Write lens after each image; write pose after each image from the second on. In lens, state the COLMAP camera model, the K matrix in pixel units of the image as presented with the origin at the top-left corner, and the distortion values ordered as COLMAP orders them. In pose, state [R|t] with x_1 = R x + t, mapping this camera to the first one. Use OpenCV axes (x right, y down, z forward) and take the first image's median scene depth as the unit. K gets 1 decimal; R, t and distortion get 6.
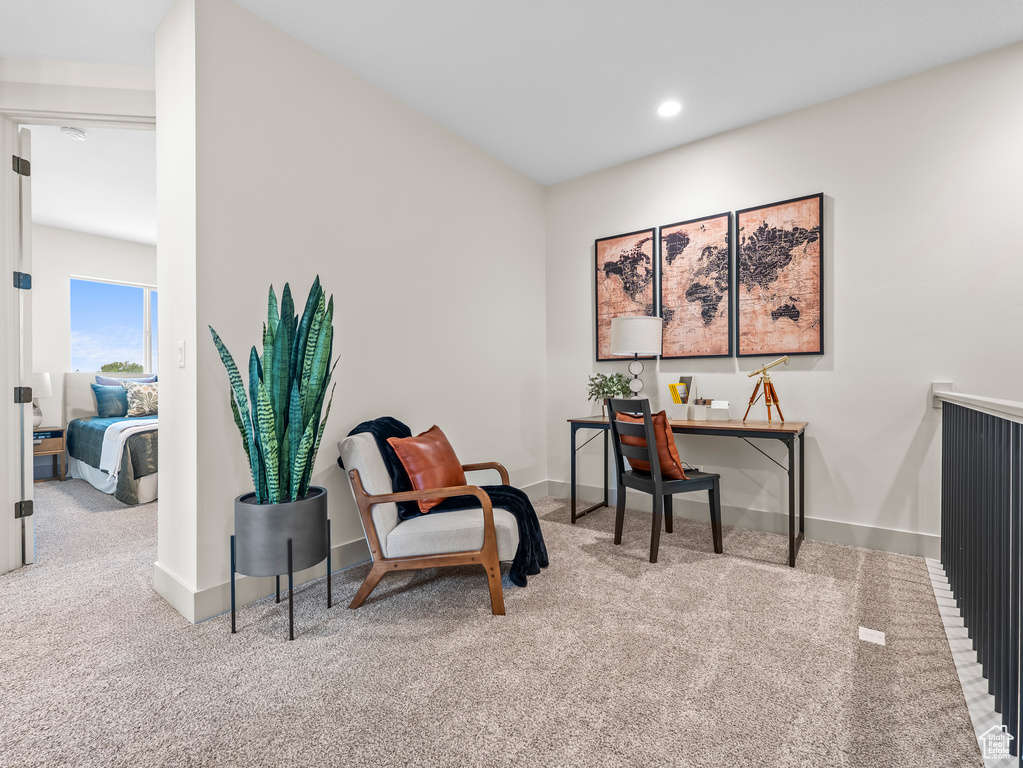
lens RADIAL K [[464.2, 0, 510.4], [0, 464.2, 384.2], [0, 0, 1]] dist [-0.005068, 0.000383]
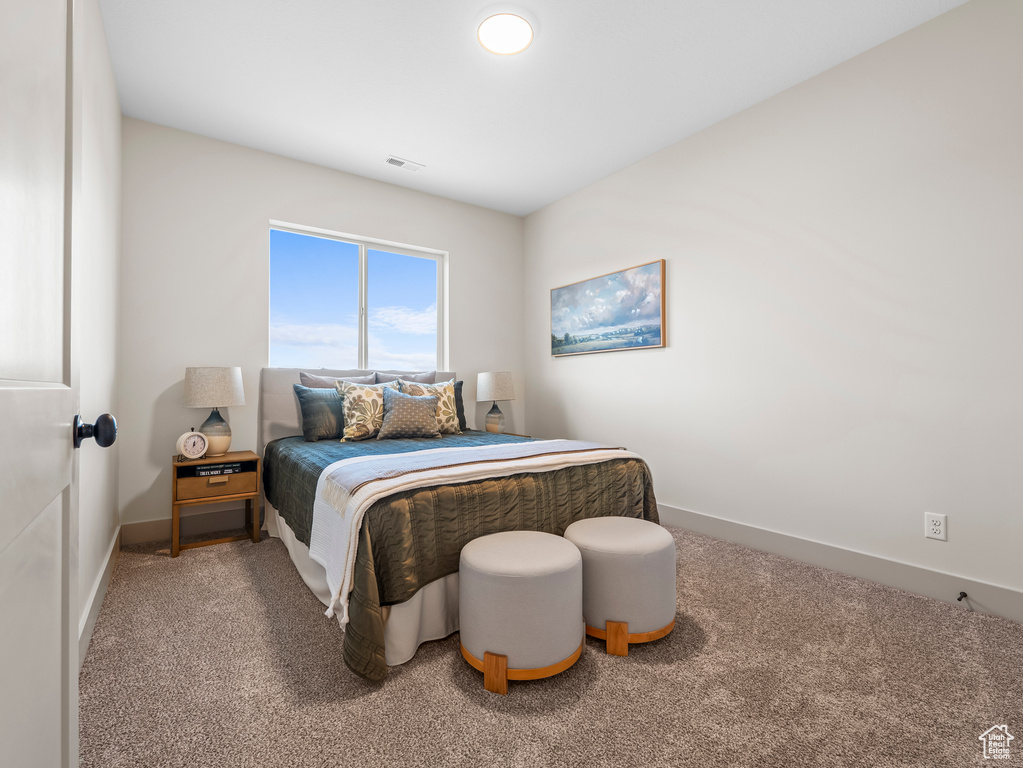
lens RADIAL K [[464.2, 0, 512.9], [0, 464.2, 383.2], [0, 0, 1]] dist [-0.005068, 0.000383]
pose [[0.957658, -0.001573, -0.287903, -0.440087], [-0.000716, 0.999969, -0.007843, 0.000906], [0.287907, 0.007717, 0.957627, 0.480897]]
